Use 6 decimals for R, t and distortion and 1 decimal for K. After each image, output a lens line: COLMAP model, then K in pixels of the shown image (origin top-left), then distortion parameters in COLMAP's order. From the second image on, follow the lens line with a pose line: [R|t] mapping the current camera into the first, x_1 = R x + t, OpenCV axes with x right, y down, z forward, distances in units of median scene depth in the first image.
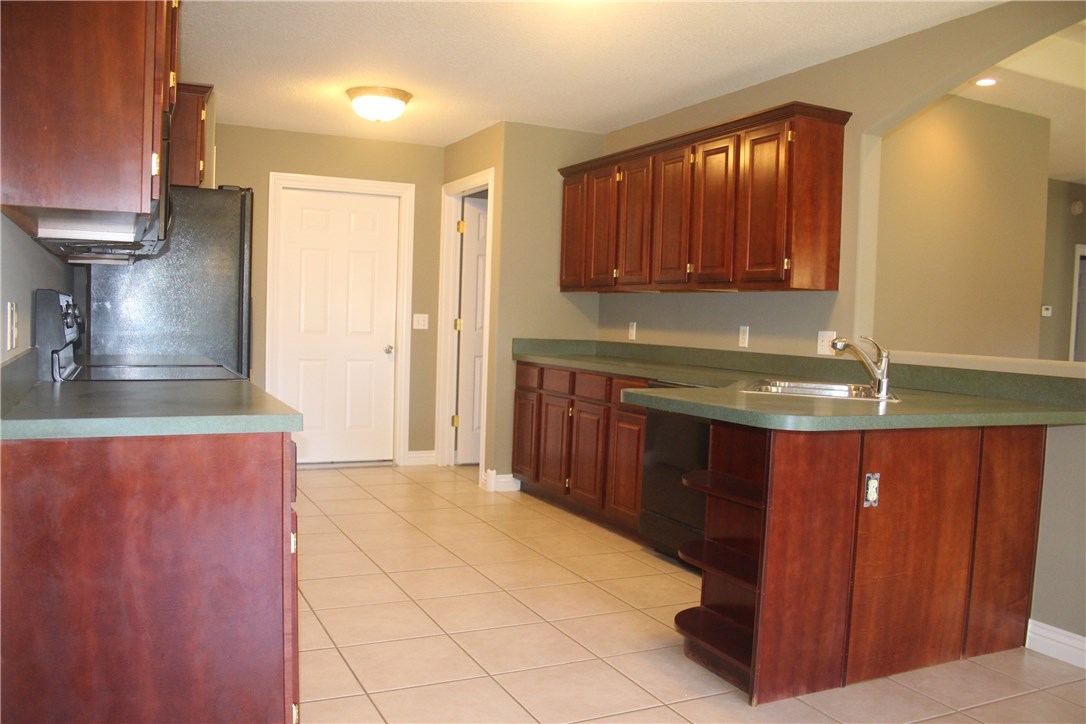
lens RADIAL K [[892.7, 0, 542.8], [0, 892.7, 367.5], [0, 0, 1]] dist [-0.121879, 0.061295]
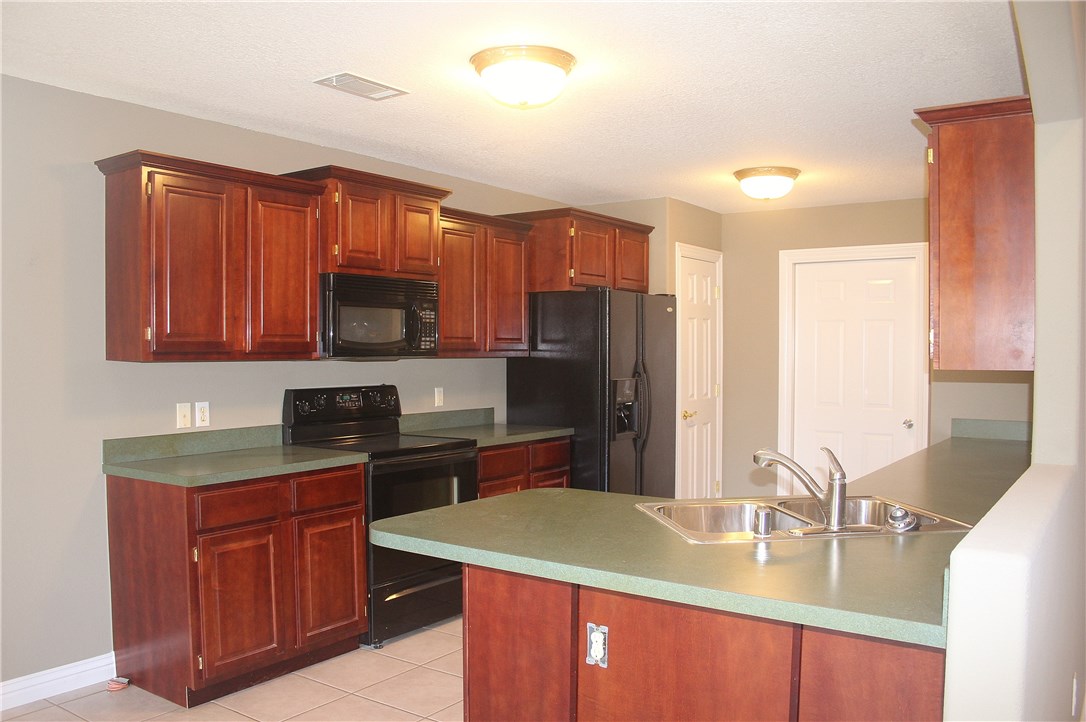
lens RADIAL K [[892.7, 0, 542.6], [0, 892.7, 361.9], [0, 0, 1]] dist [-0.121879, 0.061295]
pose [[0.480340, -0.020797, -0.876836, 0.955785], [-0.034340, 0.998506, -0.042494, -0.072826], [0.876410, 0.050522, 0.478908, 0.507026]]
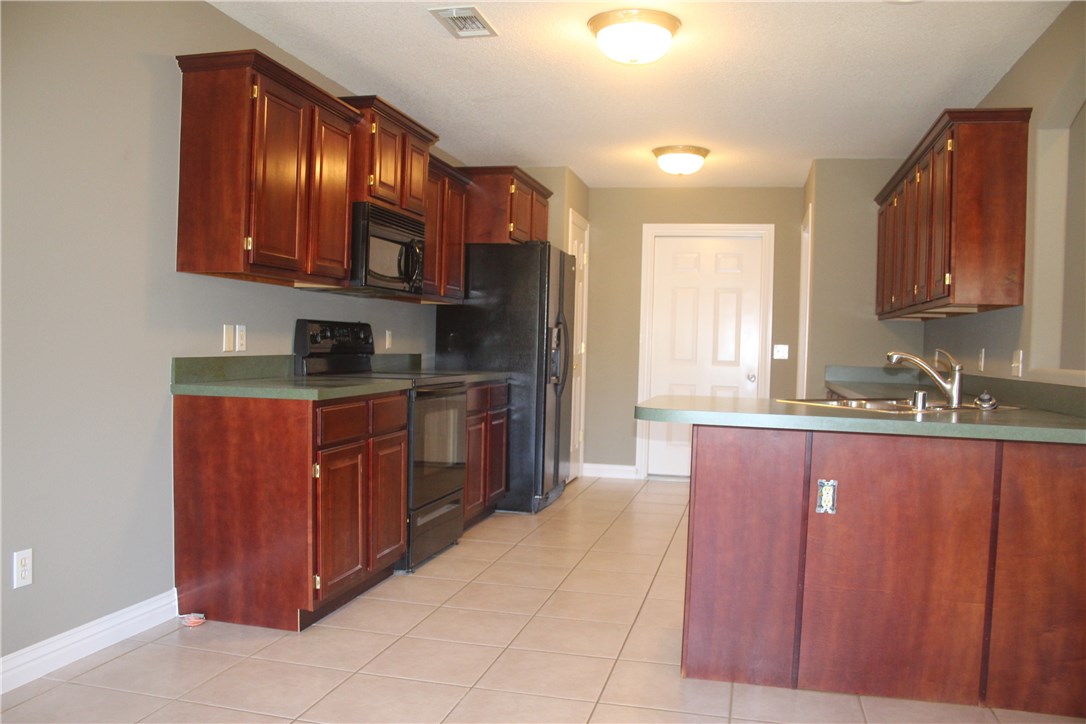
lens RADIAL K [[892.7, 0, 546.5], [0, 892.7, 355.3], [0, 0, 1]] dist [-0.121879, 0.061295]
pose [[0.774956, -0.003551, -0.632005, 0.690339], [-0.037406, 0.997974, -0.051473, 0.038372], [0.630907, 0.063530, 0.773253, 0.007119]]
